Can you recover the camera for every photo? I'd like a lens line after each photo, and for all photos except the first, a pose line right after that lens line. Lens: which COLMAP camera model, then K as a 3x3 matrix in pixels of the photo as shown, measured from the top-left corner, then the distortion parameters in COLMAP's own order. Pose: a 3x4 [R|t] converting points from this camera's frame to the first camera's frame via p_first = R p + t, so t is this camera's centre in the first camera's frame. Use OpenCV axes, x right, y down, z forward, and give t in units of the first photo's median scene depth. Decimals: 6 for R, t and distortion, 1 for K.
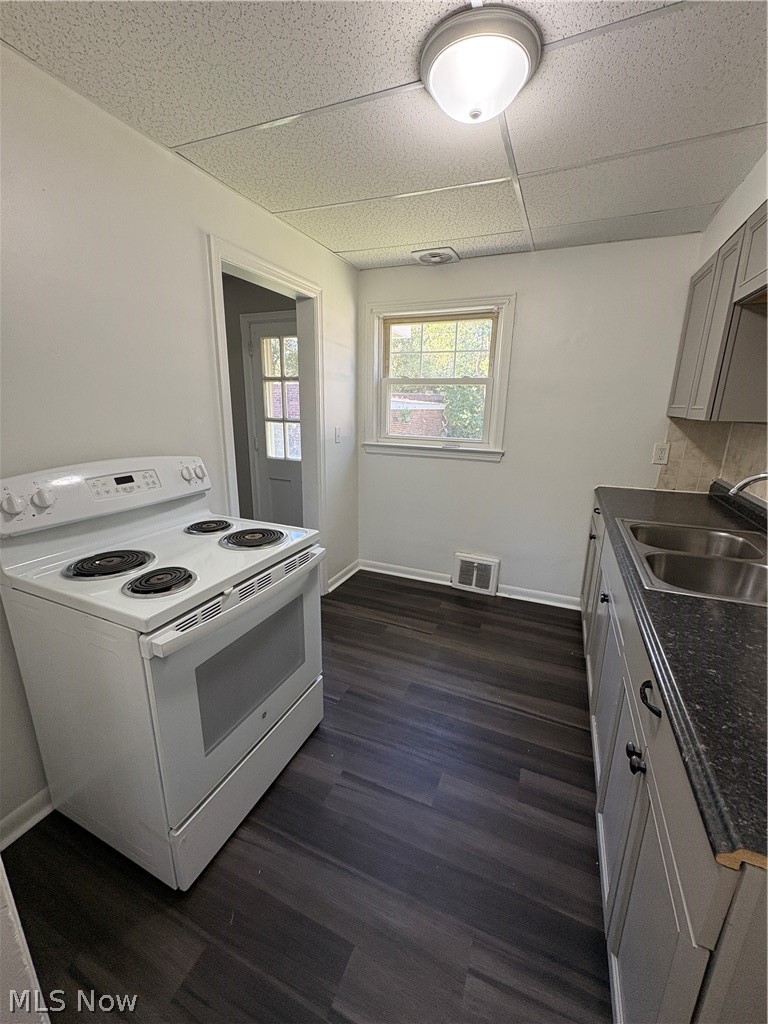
lens RADIAL K [[407.5, 0, 384.0], [0, 407.5, 512.0], [0, 0, 1]] dist [-0.000067, 0.000361]
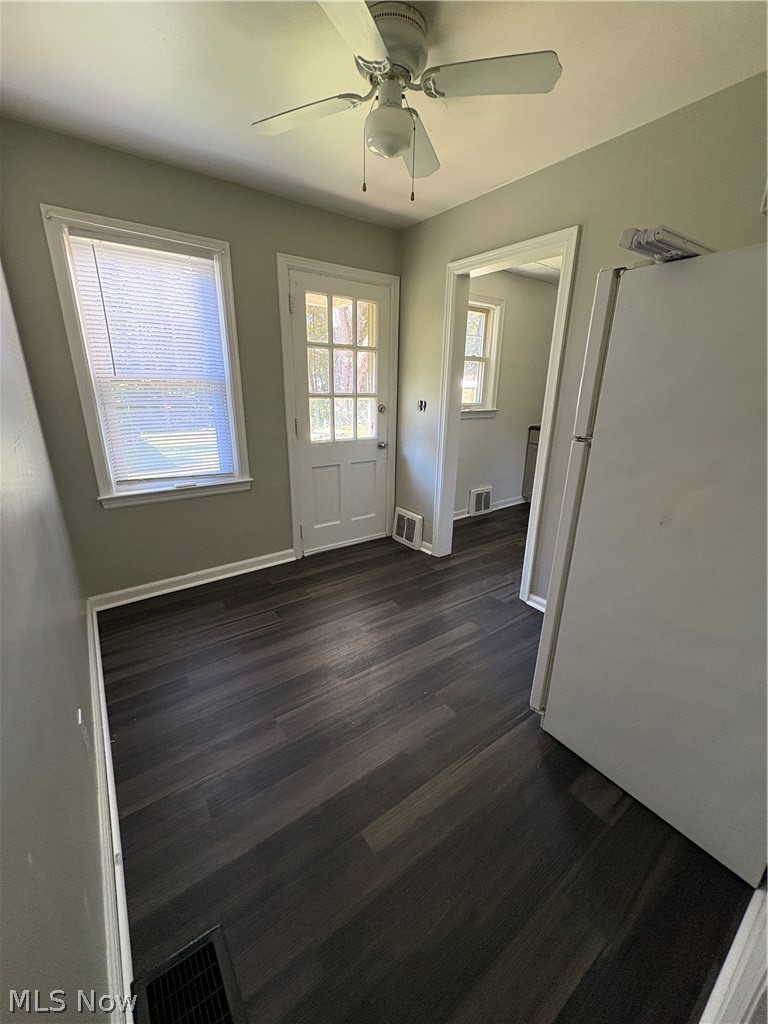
lens RADIAL K [[421.4, 0, 415.8], [0, 421.4, 514.8], [0, 0, 1]] dist [-0.001760, -0.000654]
pose [[0.471820, -0.282453, 0.835228, -1.089716], [0.213165, 0.955739, 0.202790, -0.141874], [-0.855539, 0.082361, 0.511146, 0.467001]]
